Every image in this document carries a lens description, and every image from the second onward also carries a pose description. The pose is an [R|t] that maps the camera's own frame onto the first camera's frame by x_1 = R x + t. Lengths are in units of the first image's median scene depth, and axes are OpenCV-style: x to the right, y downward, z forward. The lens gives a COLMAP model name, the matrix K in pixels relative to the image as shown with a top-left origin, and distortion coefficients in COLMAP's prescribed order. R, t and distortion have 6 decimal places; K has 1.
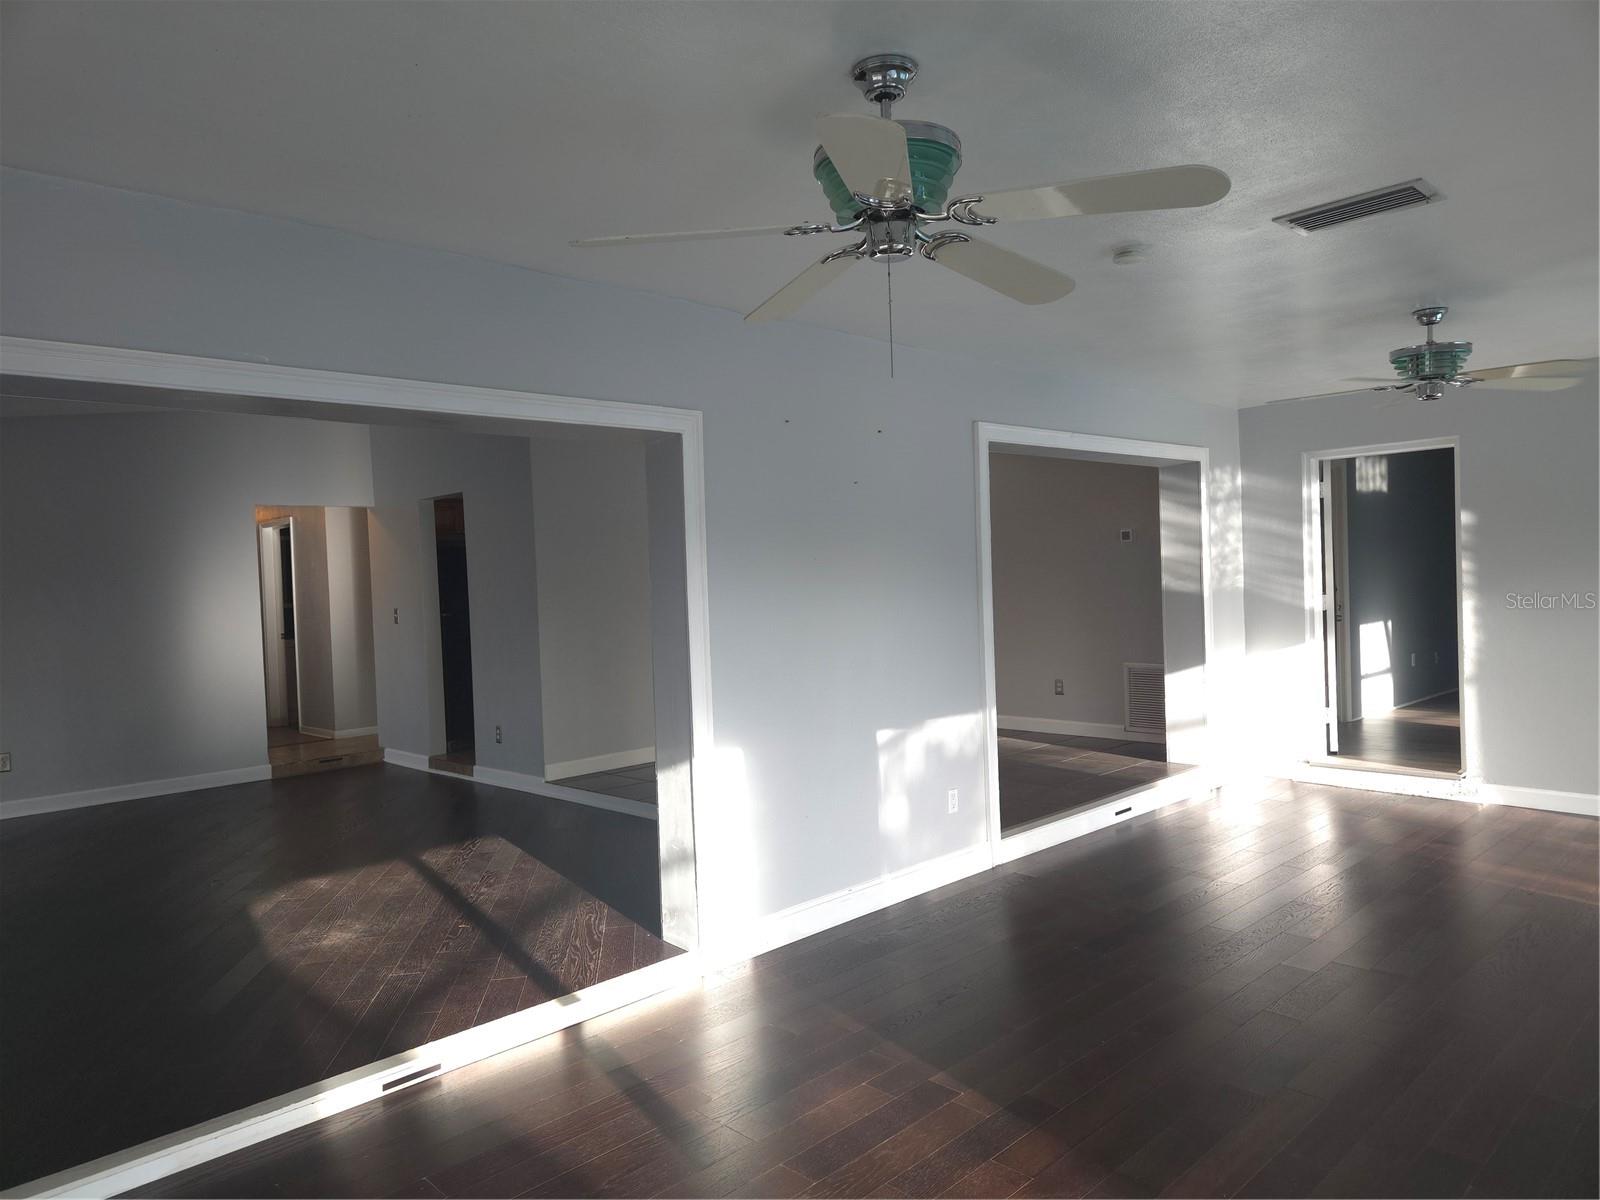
lens RADIAL K [[1065.2, 0, 784.8], [0, 1065.2, 595.6], [0, 0, 1]] dist [0.069503, -0.052950]
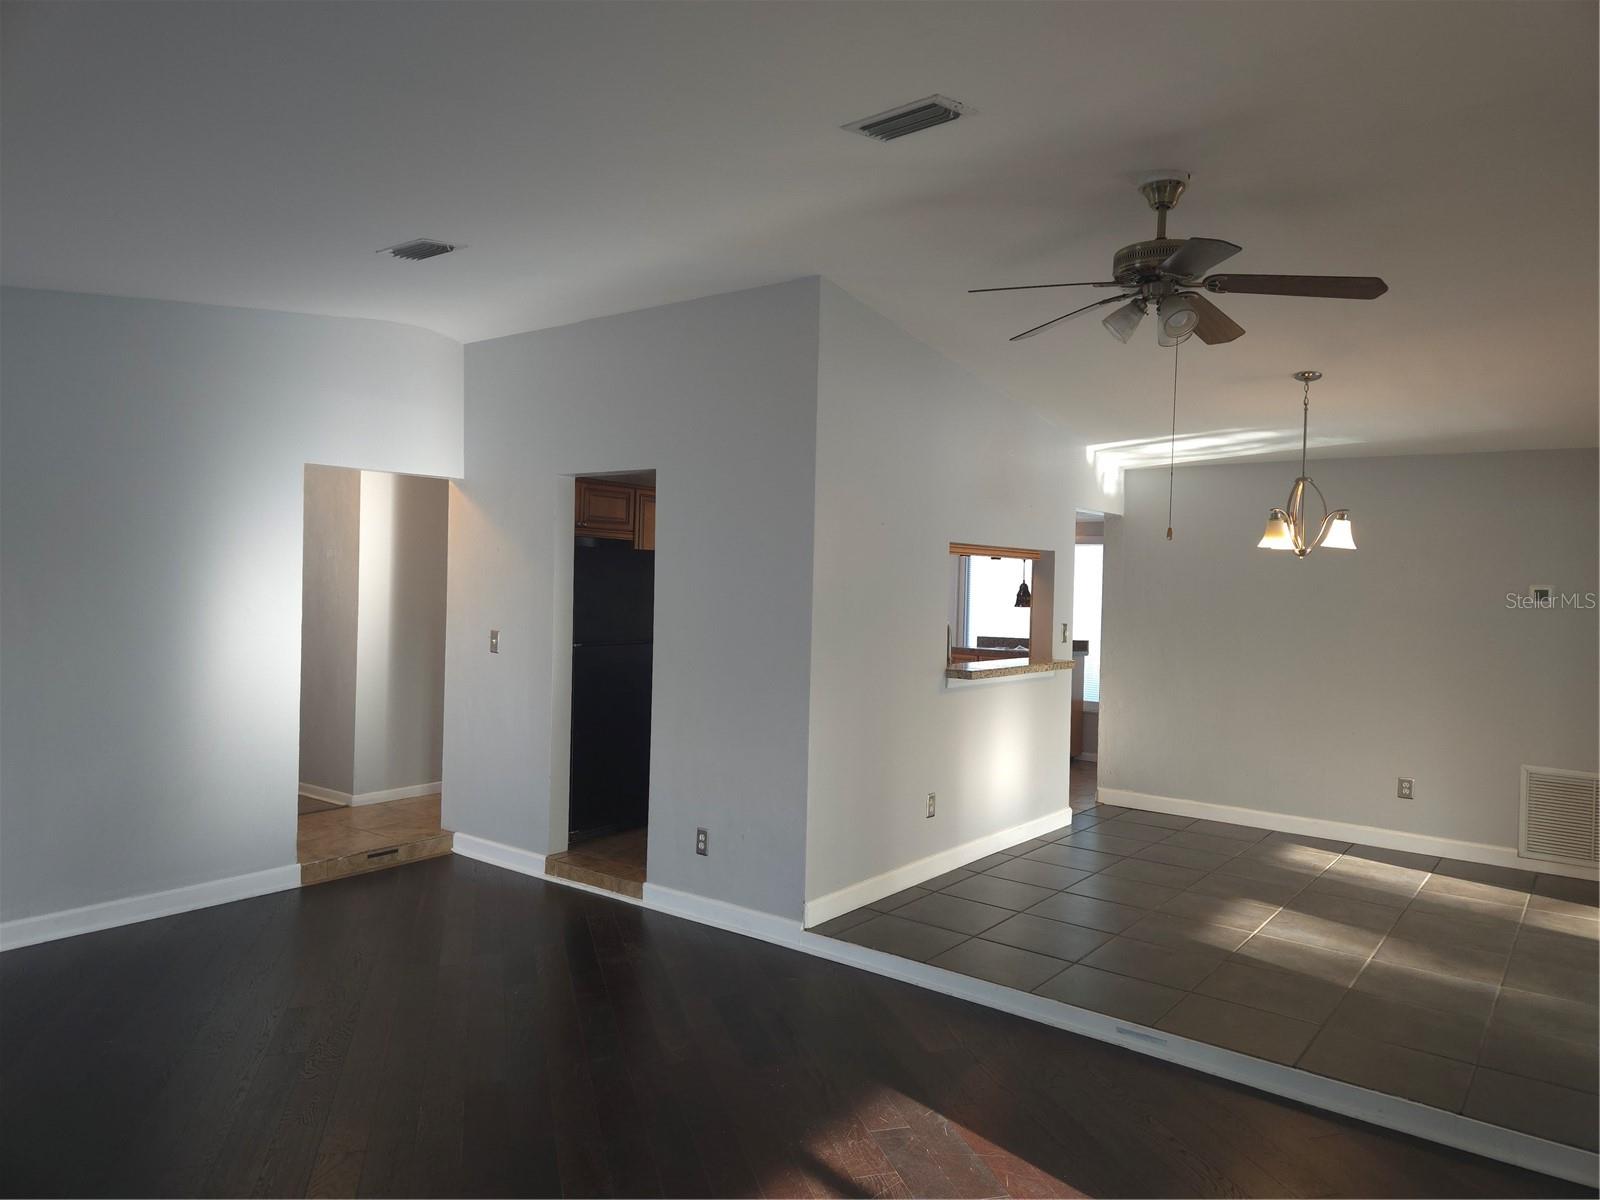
lens RADIAL K [[1065.2, 0, 804.7], [0, 1065.2, 595.4], [0, 0, 1]] dist [0.069503, -0.052950]
pose [[0.985803, 0.062883, 0.155687, -0.290312], [-0.062489, 0.998018, -0.007423, -0.017969], [-0.155845, -0.002411, 0.987779, 0.317018]]
